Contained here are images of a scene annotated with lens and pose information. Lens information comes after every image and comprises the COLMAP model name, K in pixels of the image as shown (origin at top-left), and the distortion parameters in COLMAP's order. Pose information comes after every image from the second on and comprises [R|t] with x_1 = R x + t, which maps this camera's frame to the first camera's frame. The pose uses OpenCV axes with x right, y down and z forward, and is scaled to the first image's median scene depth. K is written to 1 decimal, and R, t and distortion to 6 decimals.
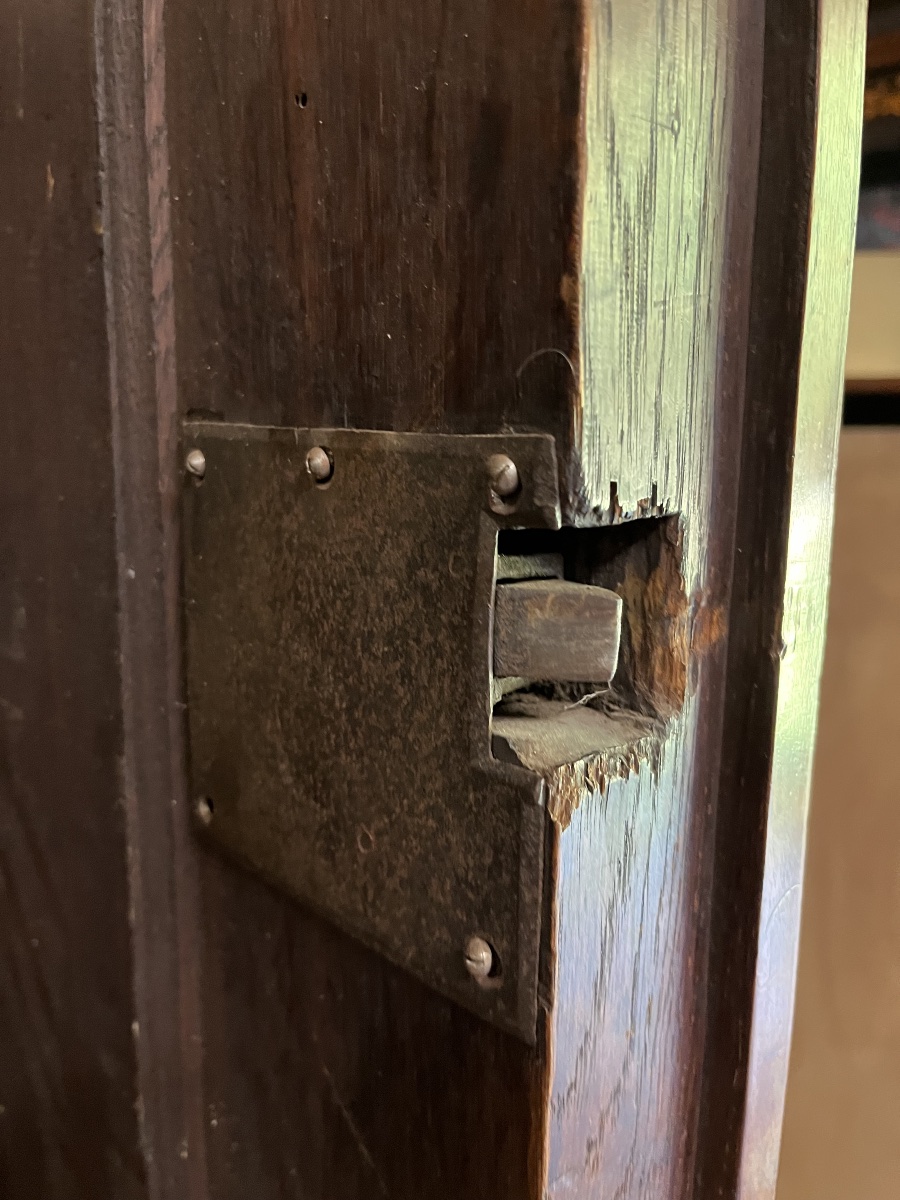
lens RADIAL K [[903.4, 0, 450.0], [0, 903.4, 600.0], [0, 0, 1]] dist [0.053519, -0.082103]
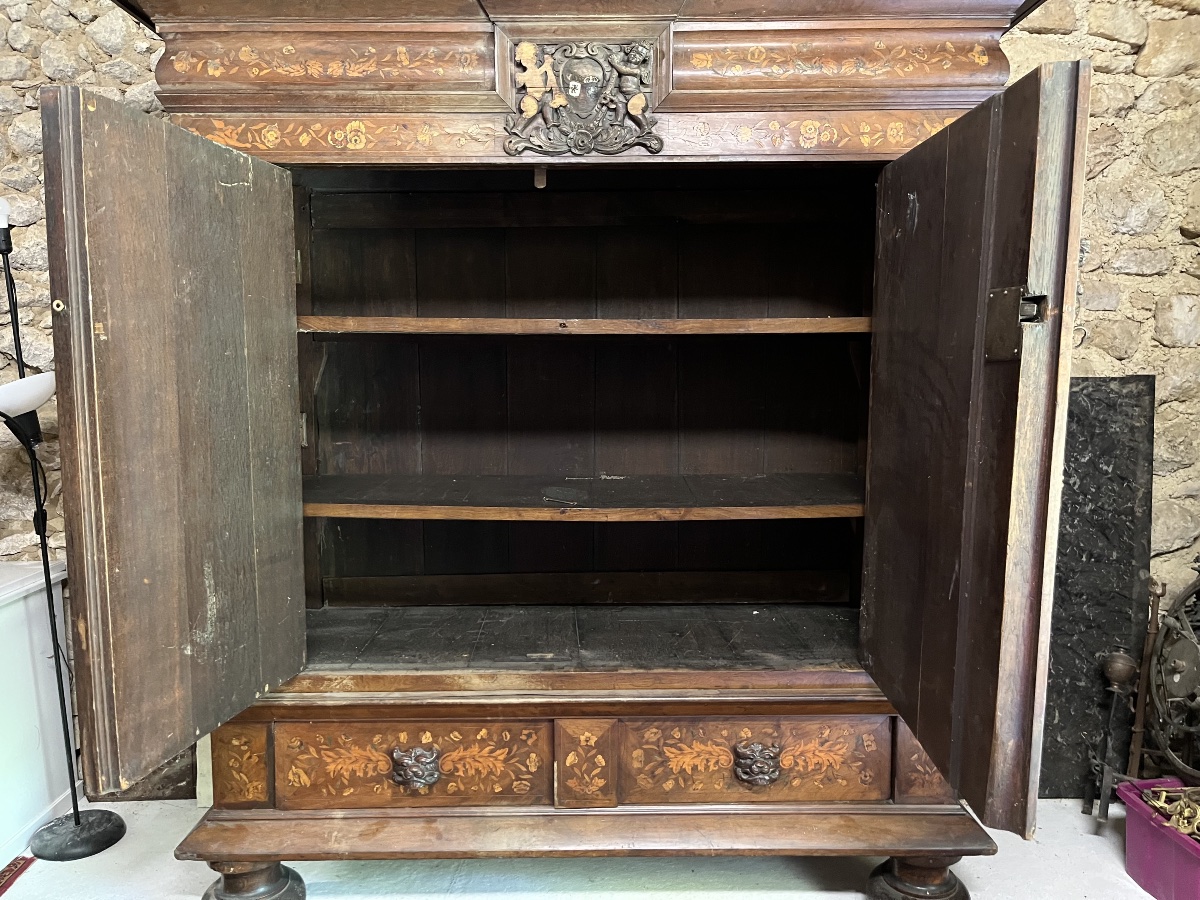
lens RADIAL K [[877.4, 0, 591.0], [0, 877.4, 457.0], [0, 0, 1]] dist [0.076732, -0.102790]
pose [[0.717054, 0.073975, -0.693081, 2.307204], [-0.106843, 0.994266, -0.004417, 1.423663], [0.688781, 0.077218, 0.720846, -5.846735]]
